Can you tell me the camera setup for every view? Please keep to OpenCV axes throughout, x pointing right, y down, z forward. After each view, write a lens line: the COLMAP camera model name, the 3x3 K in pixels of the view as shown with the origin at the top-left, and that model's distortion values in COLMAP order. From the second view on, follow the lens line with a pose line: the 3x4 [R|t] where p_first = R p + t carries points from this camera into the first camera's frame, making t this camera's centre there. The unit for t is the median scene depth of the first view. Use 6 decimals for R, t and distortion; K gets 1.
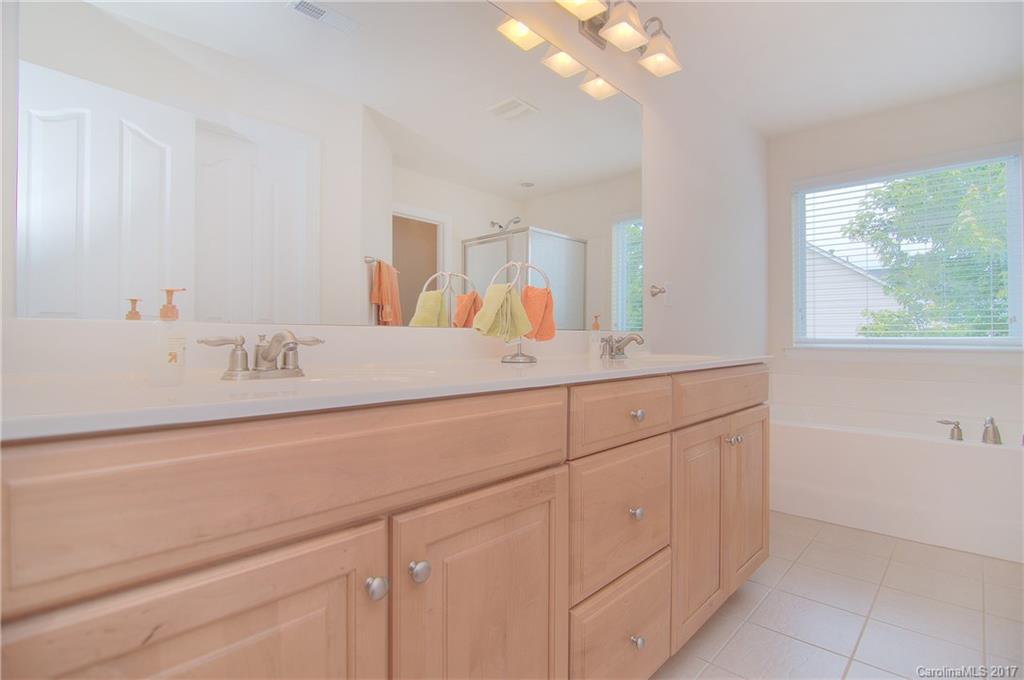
lens RADIAL K [[498.0, 0, 513.7], [0, 498.0, 340.2], [0, 0, 1]] dist [-0.018780, -0.001188]
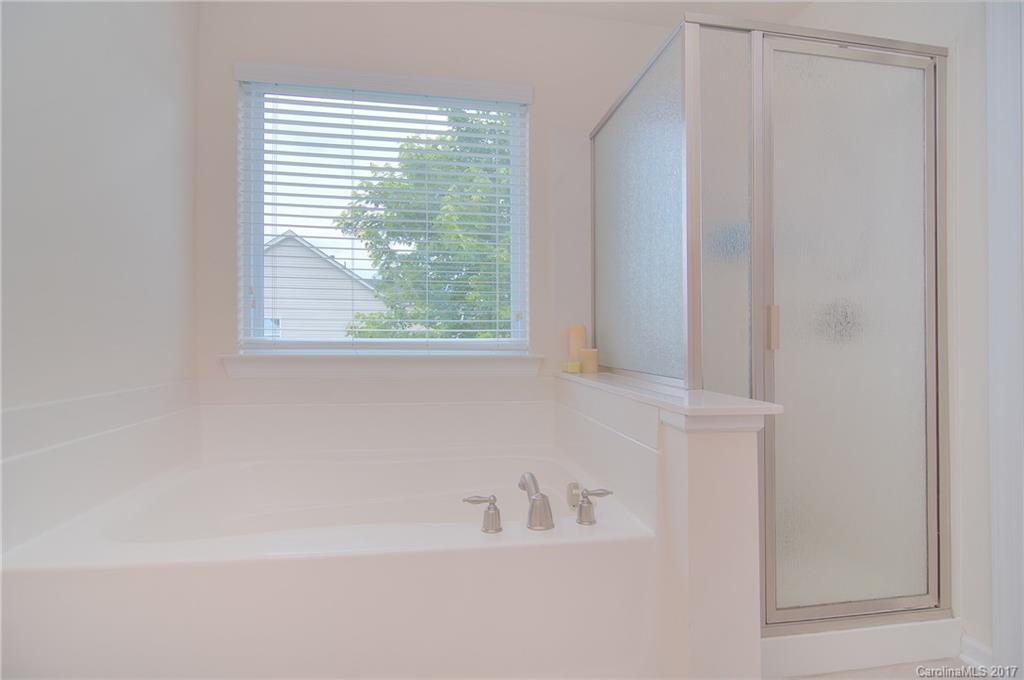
lens RADIAL K [[498.0, 0, 513.7], [0, 498.0, 340.2], [0, 0, 1]] dist [-0.018780, -0.001188]
pose [[0.607217, 0.000916, 0.794536, 0.168769], [0.001780, 0.999995, -0.002513, -0.000879], [-0.794534, 0.002940, 0.607212, 0.225593]]
